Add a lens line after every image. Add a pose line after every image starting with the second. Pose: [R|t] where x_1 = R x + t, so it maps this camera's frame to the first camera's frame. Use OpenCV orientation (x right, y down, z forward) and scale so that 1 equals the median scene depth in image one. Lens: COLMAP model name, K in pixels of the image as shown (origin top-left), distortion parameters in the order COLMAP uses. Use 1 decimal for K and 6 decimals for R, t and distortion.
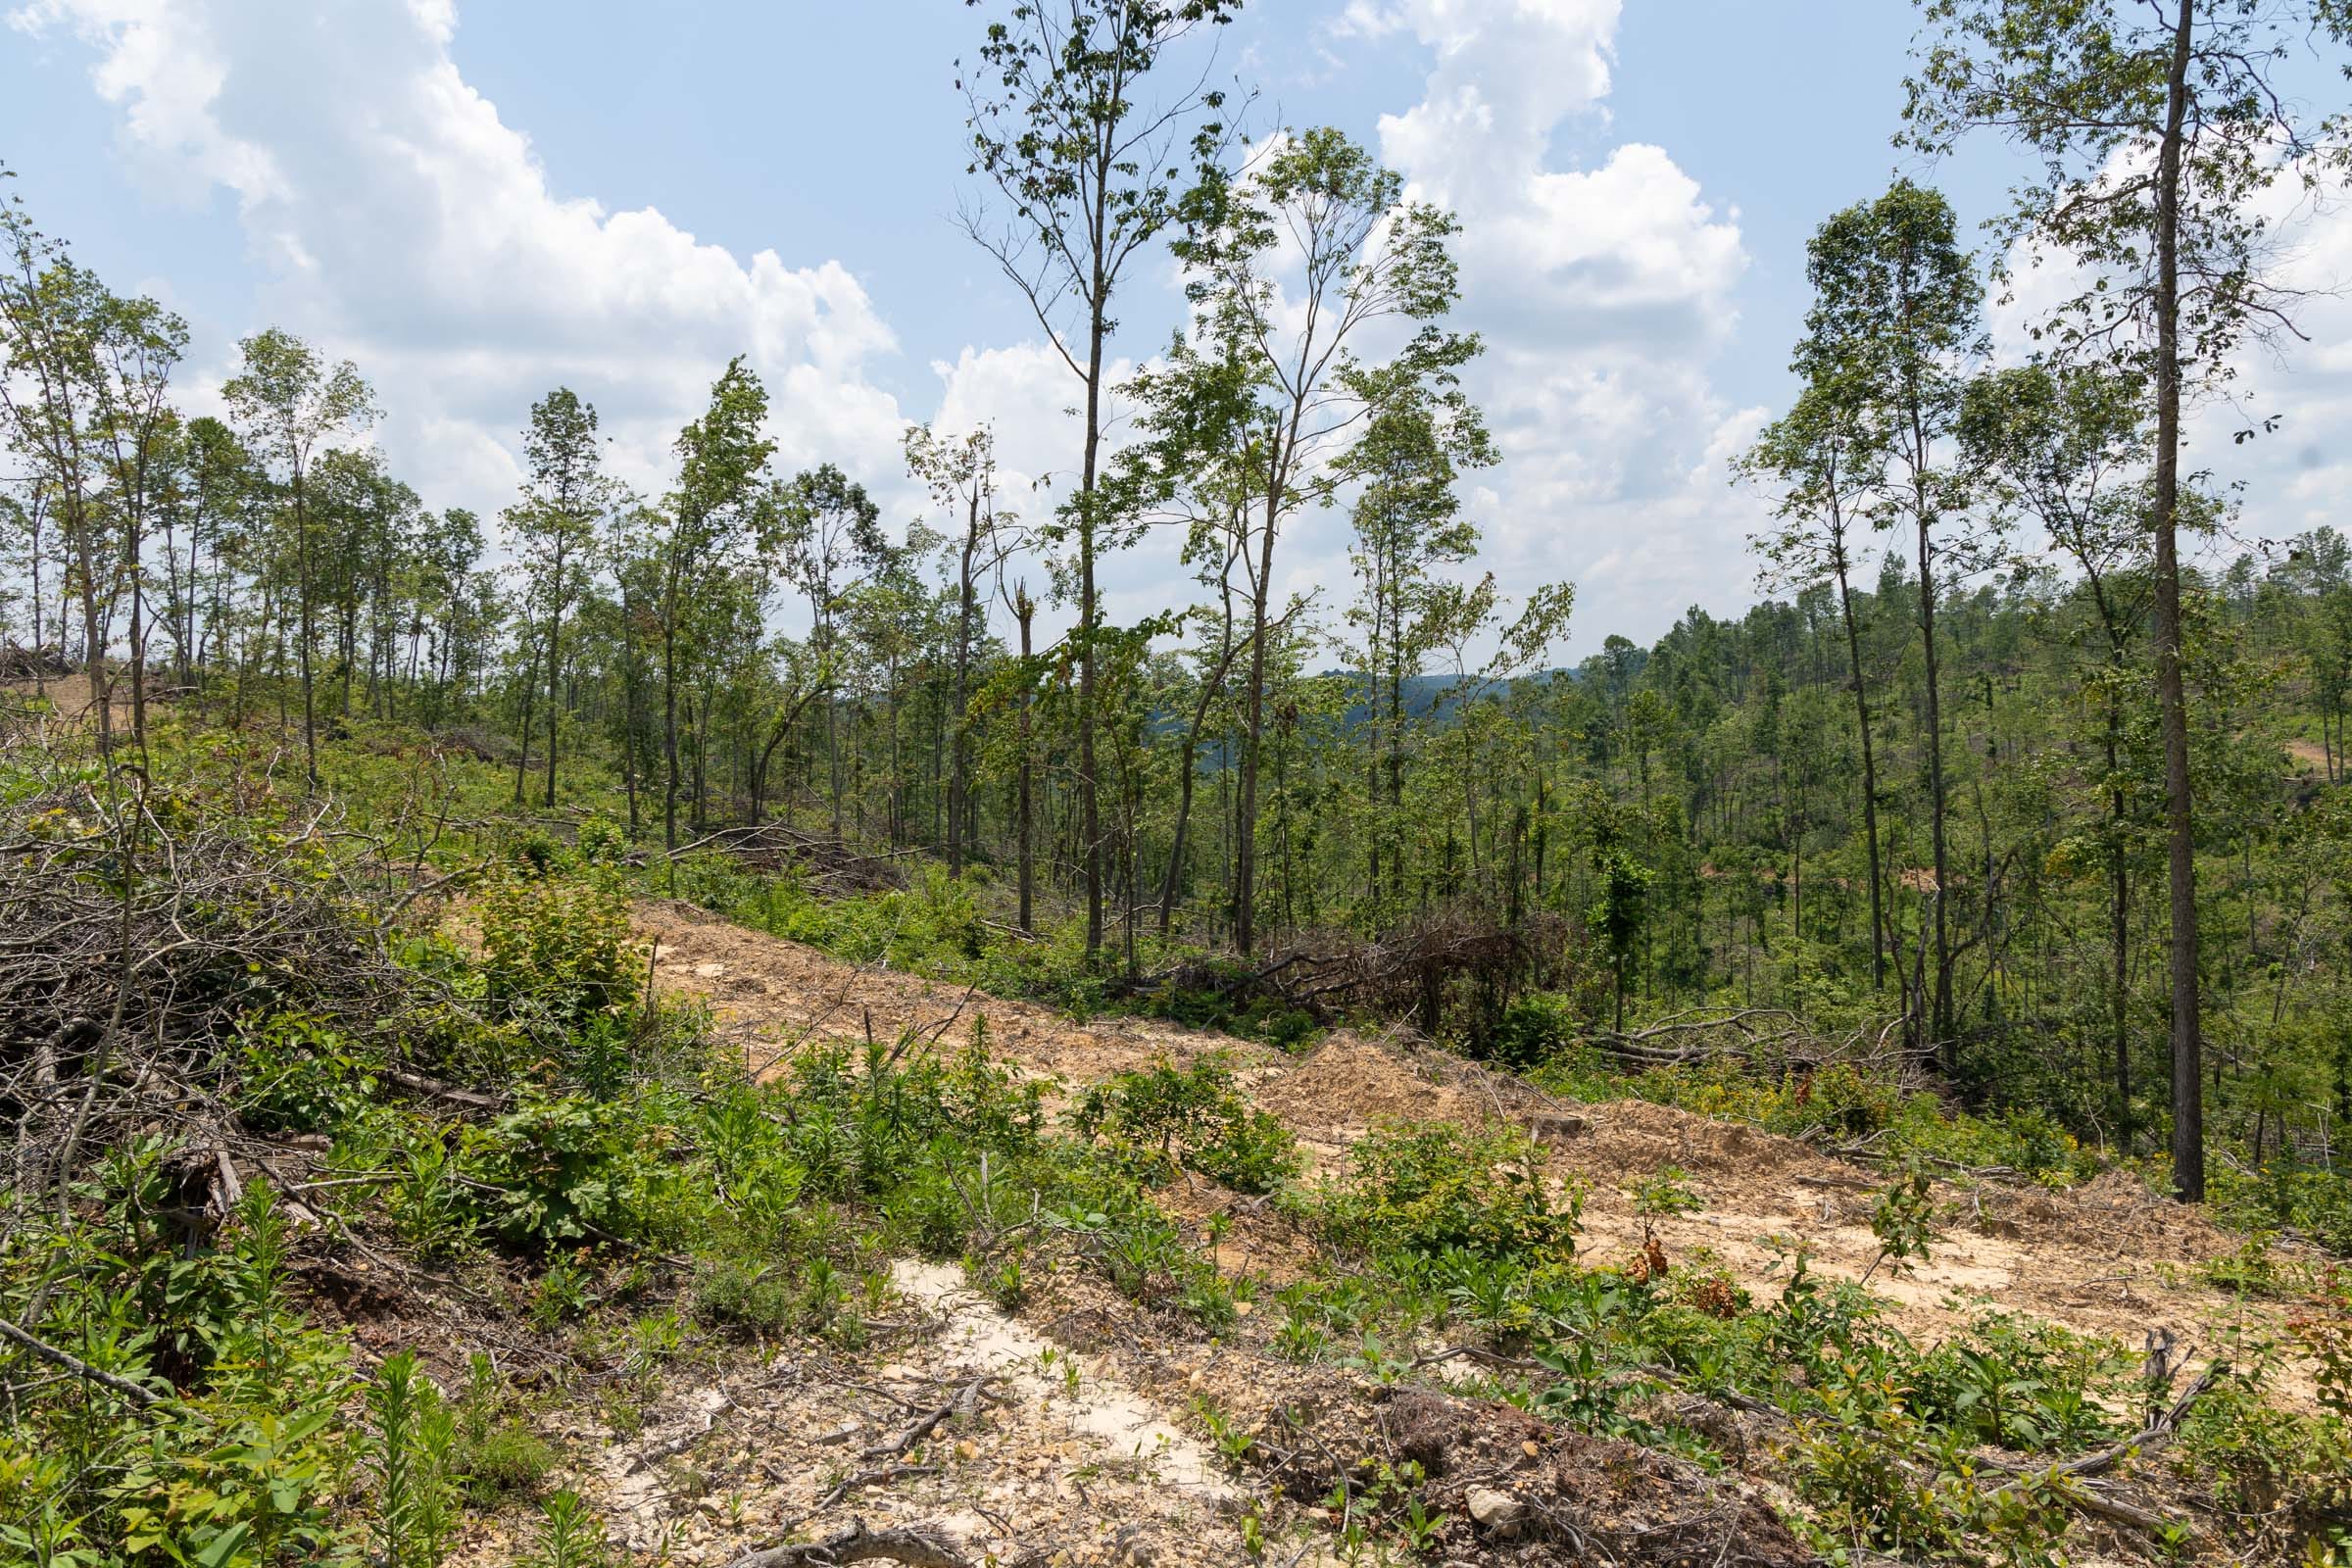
lens RADIAL K [[1572.4, 0, 1193.3], [0, 1572.4, 740.2], [0, 0, 1]] dist [0.007375, 0.007567]
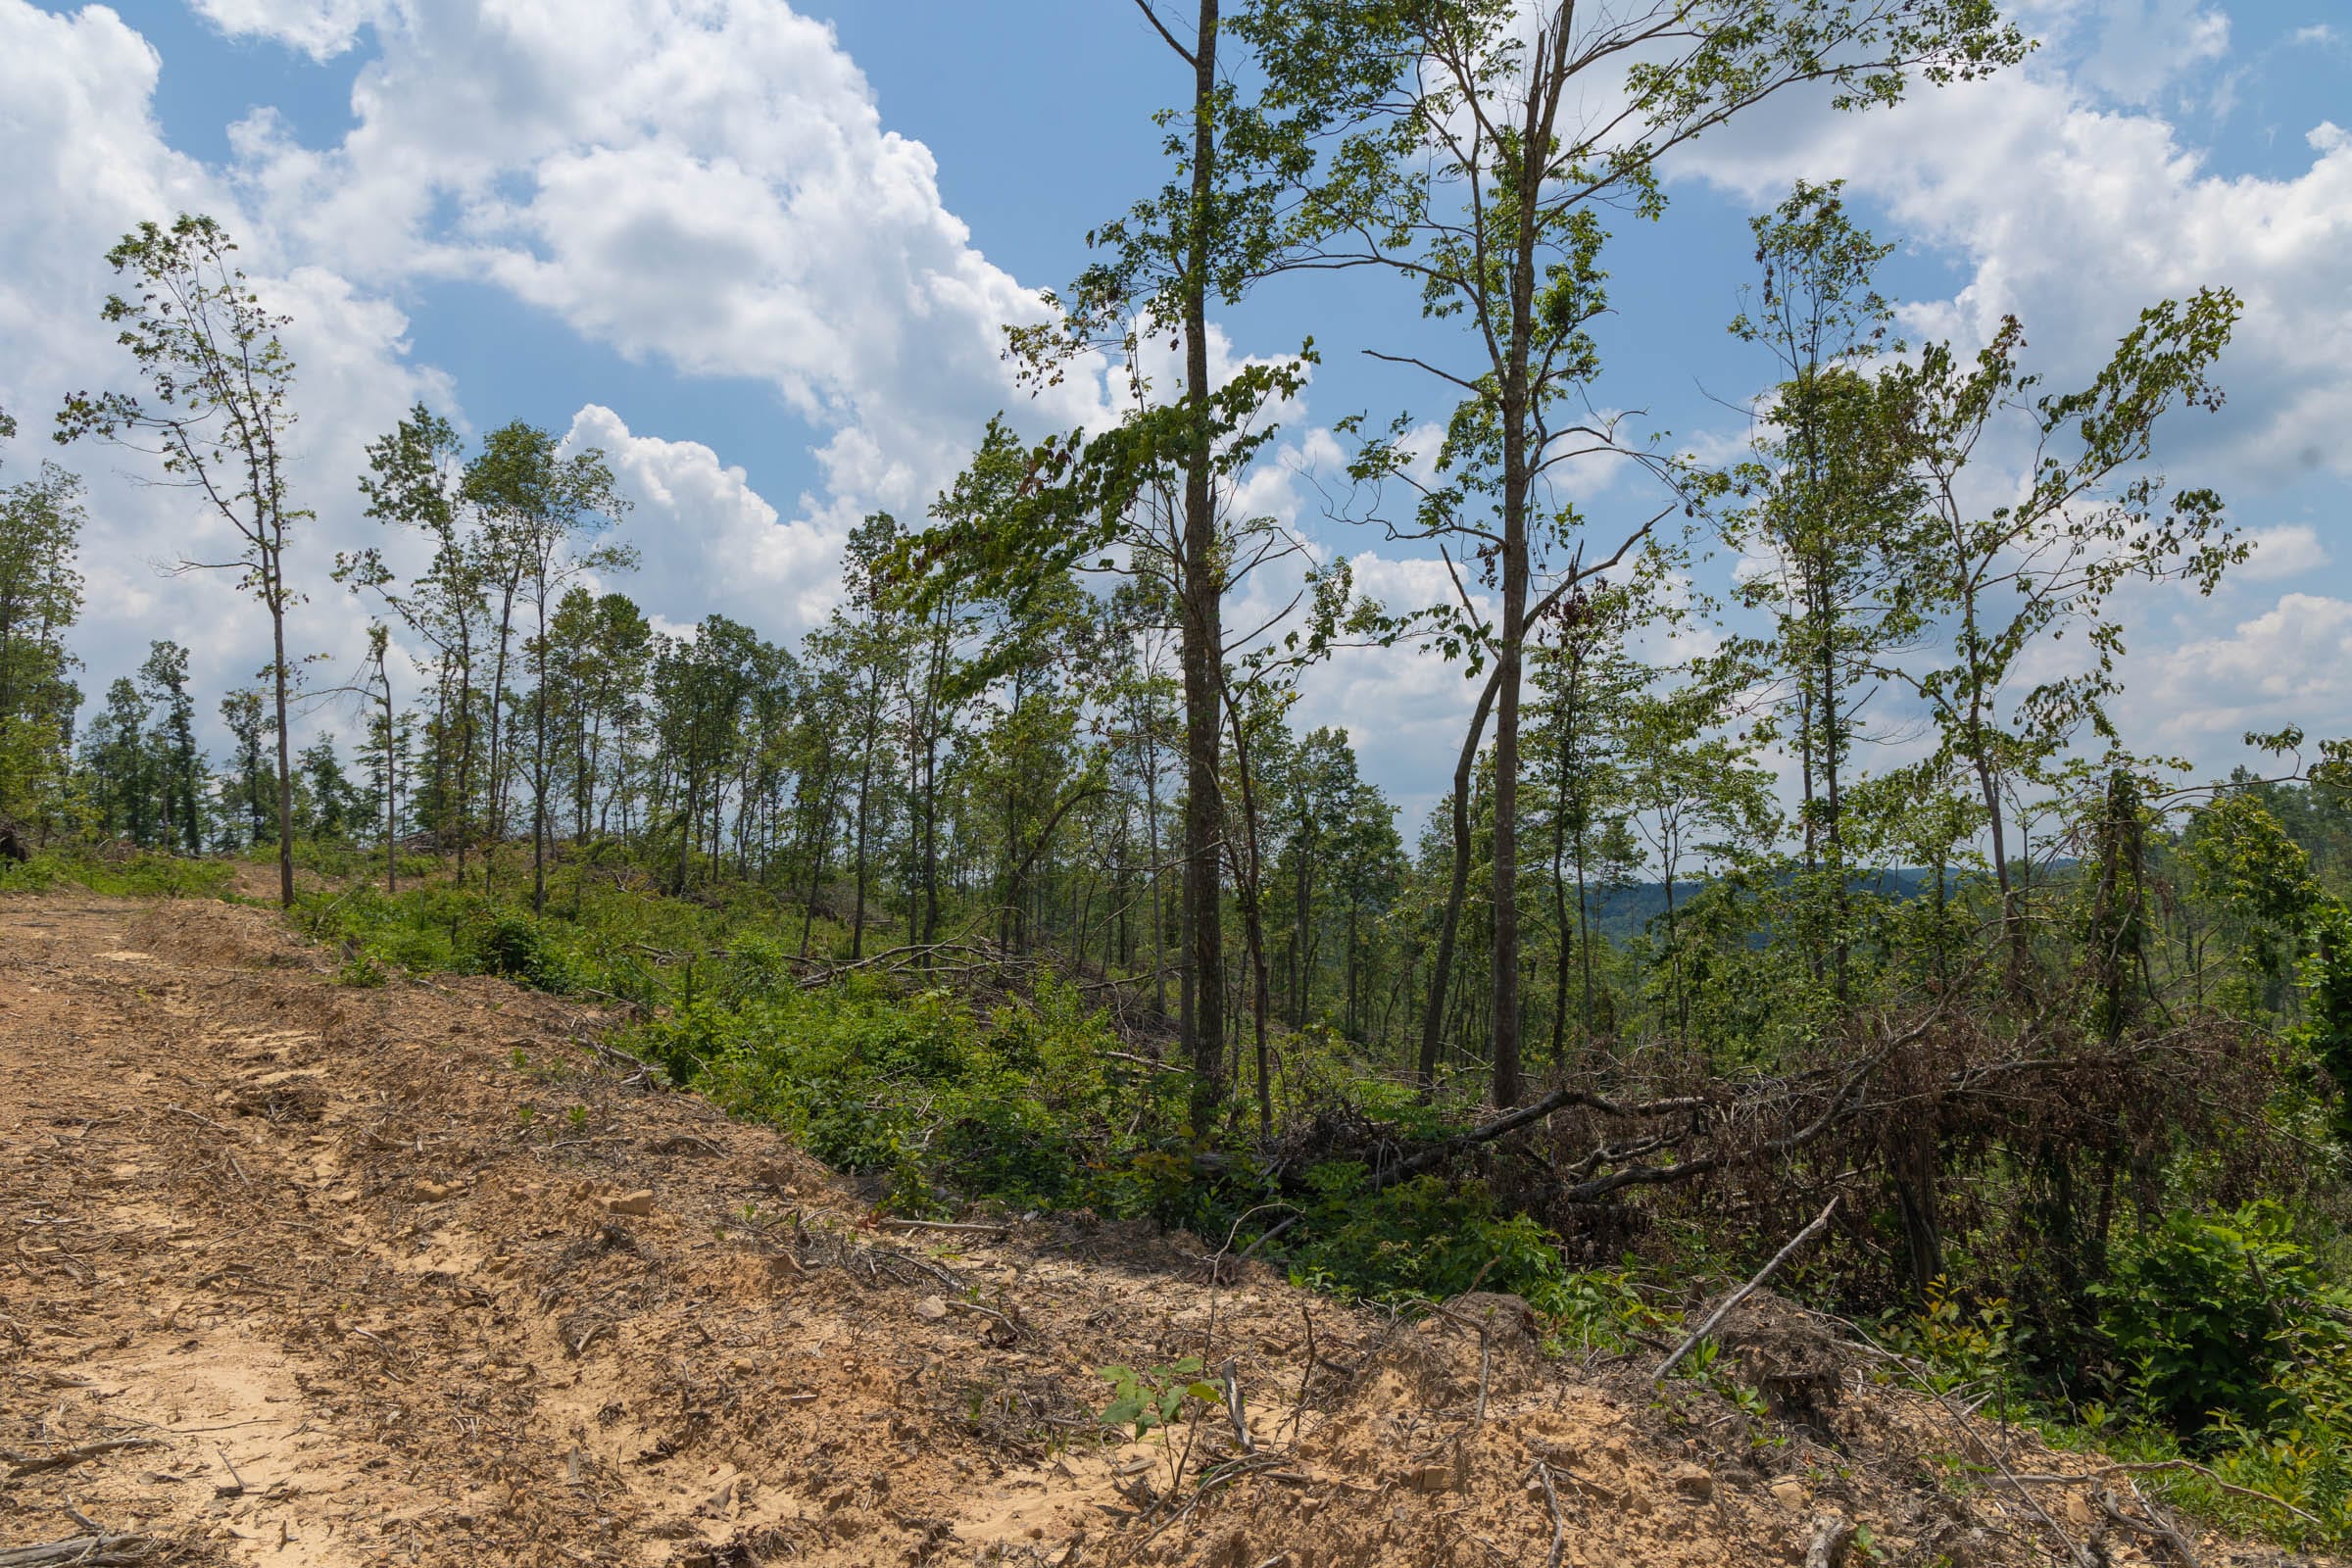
lens RADIAL K [[1572.4, 0, 1183.5], [0, 1572.4, 782.8], [0, 0, 1]] dist [0.007375, 0.007567]
pose [[0.961247, -0.024855, -0.274566, 0.026390], [-0.002258, 0.995184, -0.097994, 0.029050], [0.275679, 0.094816, 0.956562, 0.169497]]
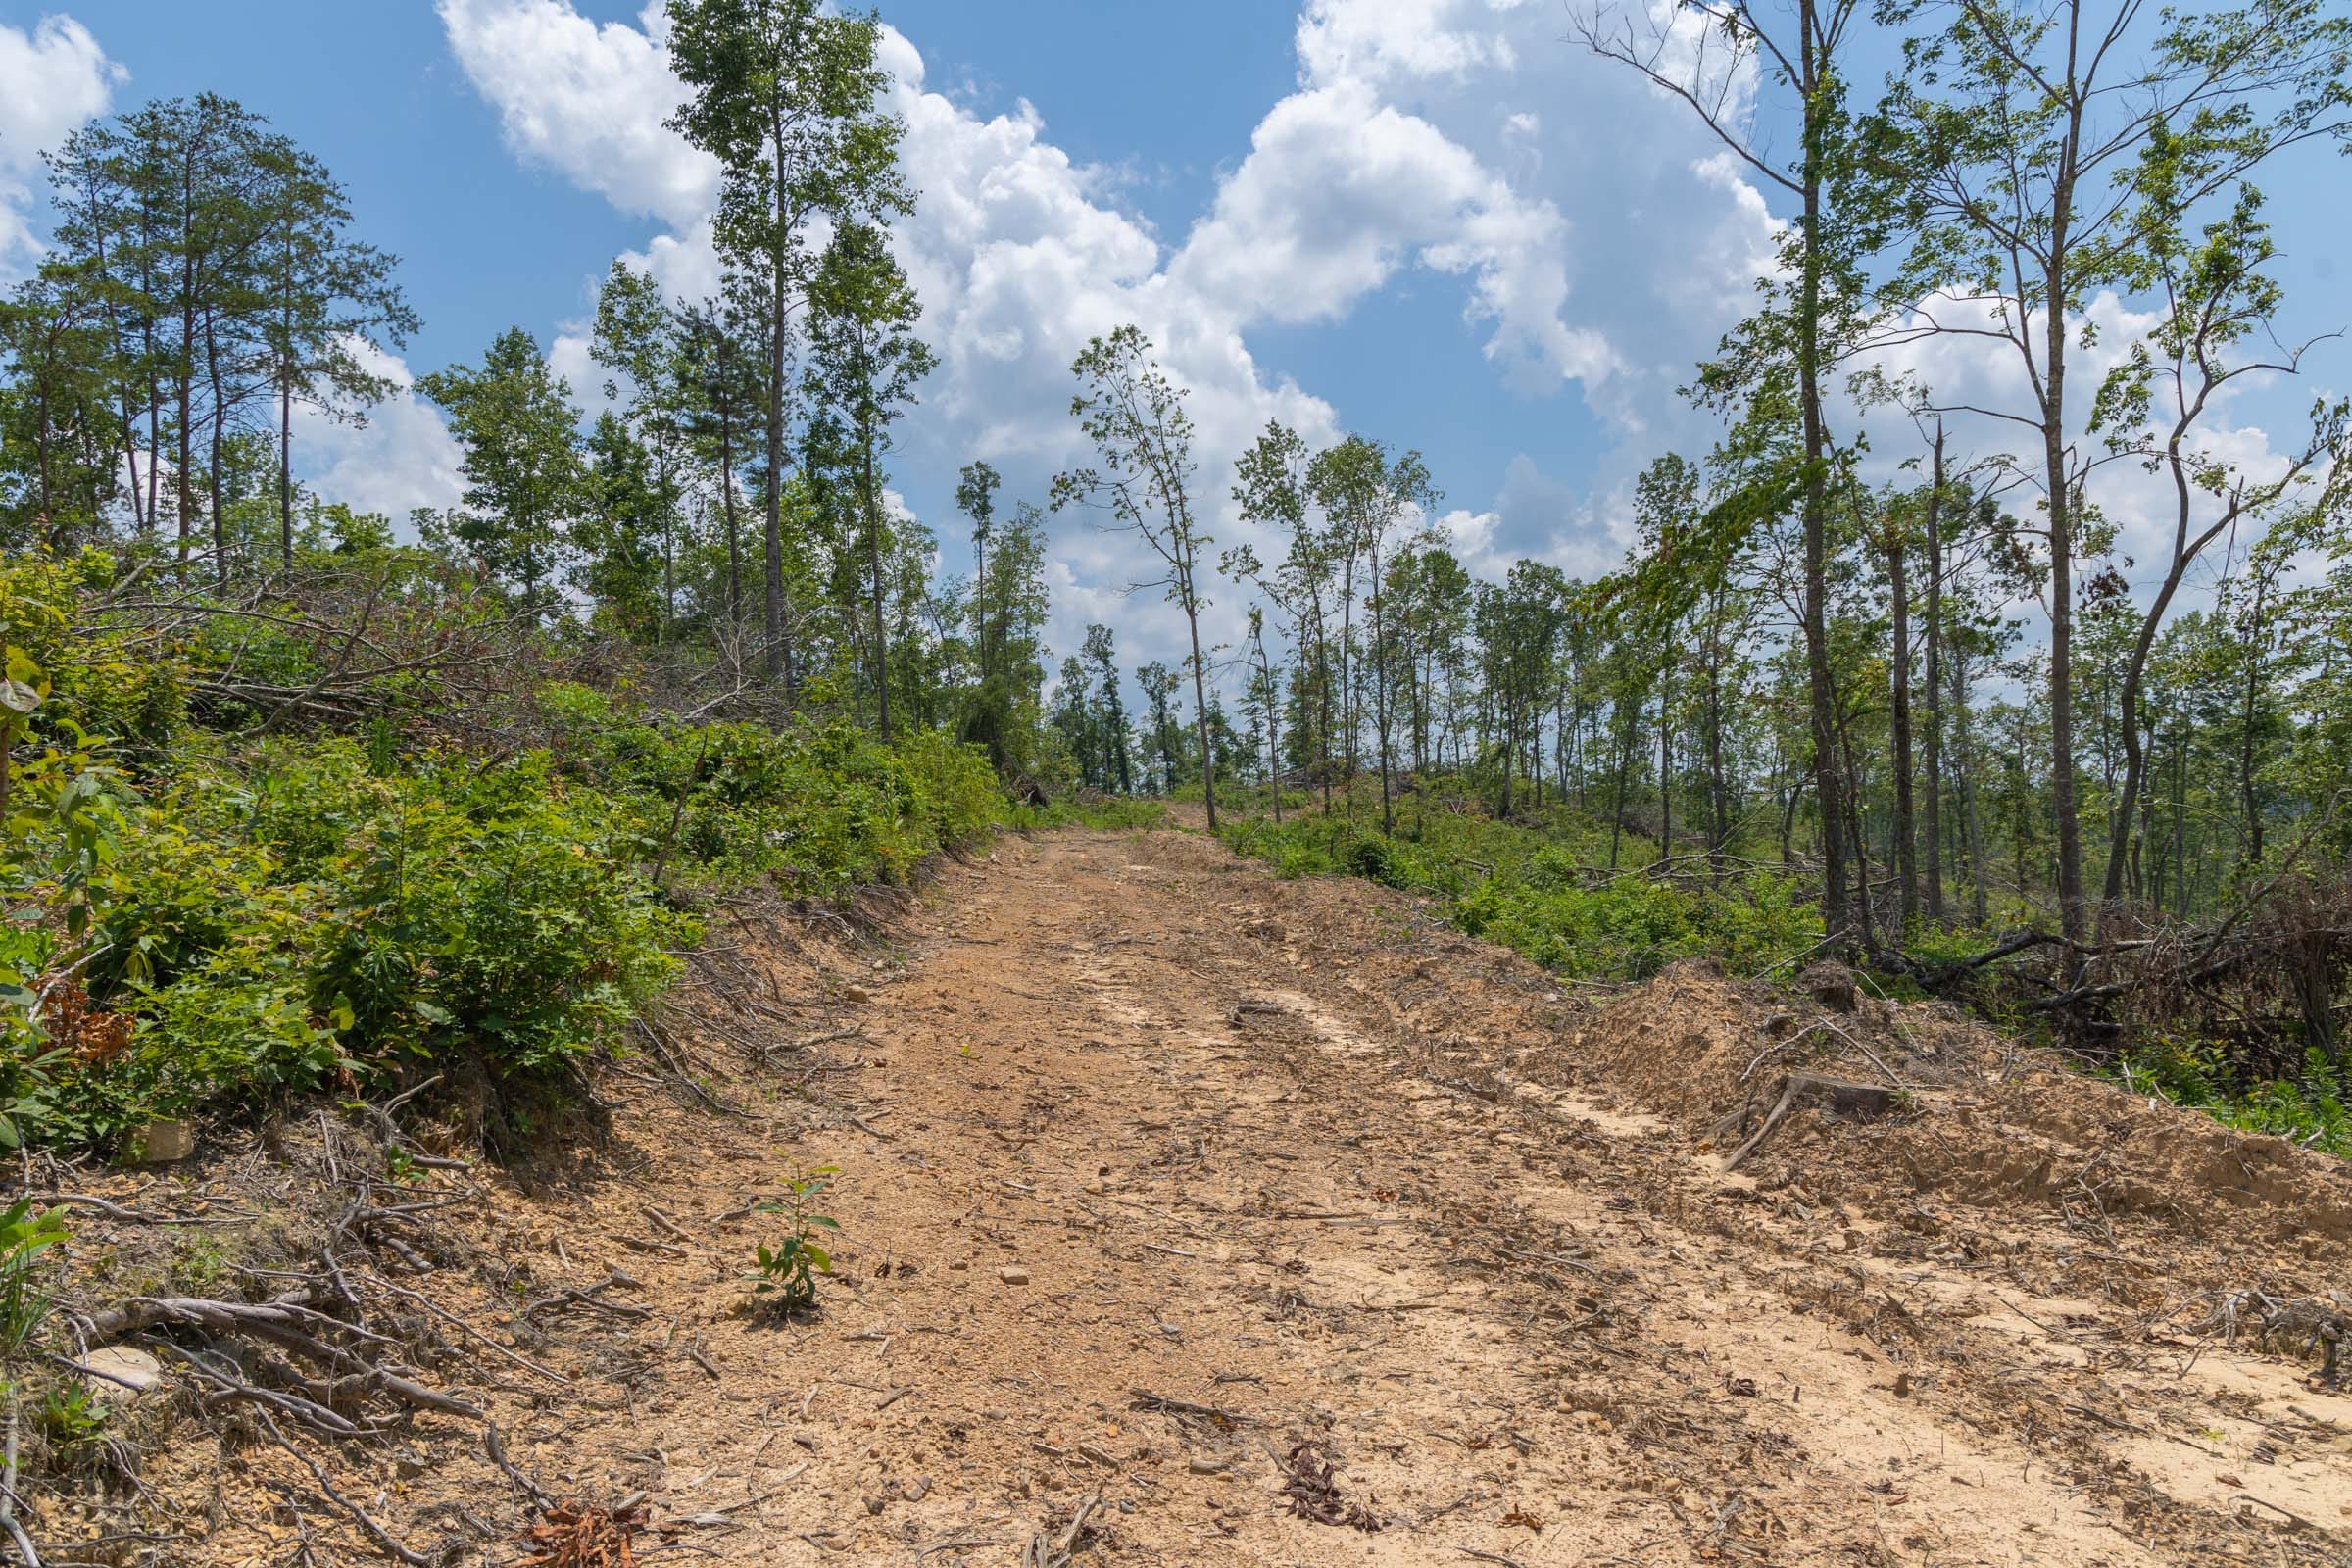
lens RADIAL K [[1572.4, 0, 1184.8], [0, 1572.4, 795.2], [0, 0, 1]] dist [0.007375, 0.007567]
pose [[0.698767, -0.039948, -0.714233, 0.089025], [0.013412, 0.998996, -0.042755, 0.031579], [0.715224, 0.020297, 0.698601, 0.091803]]
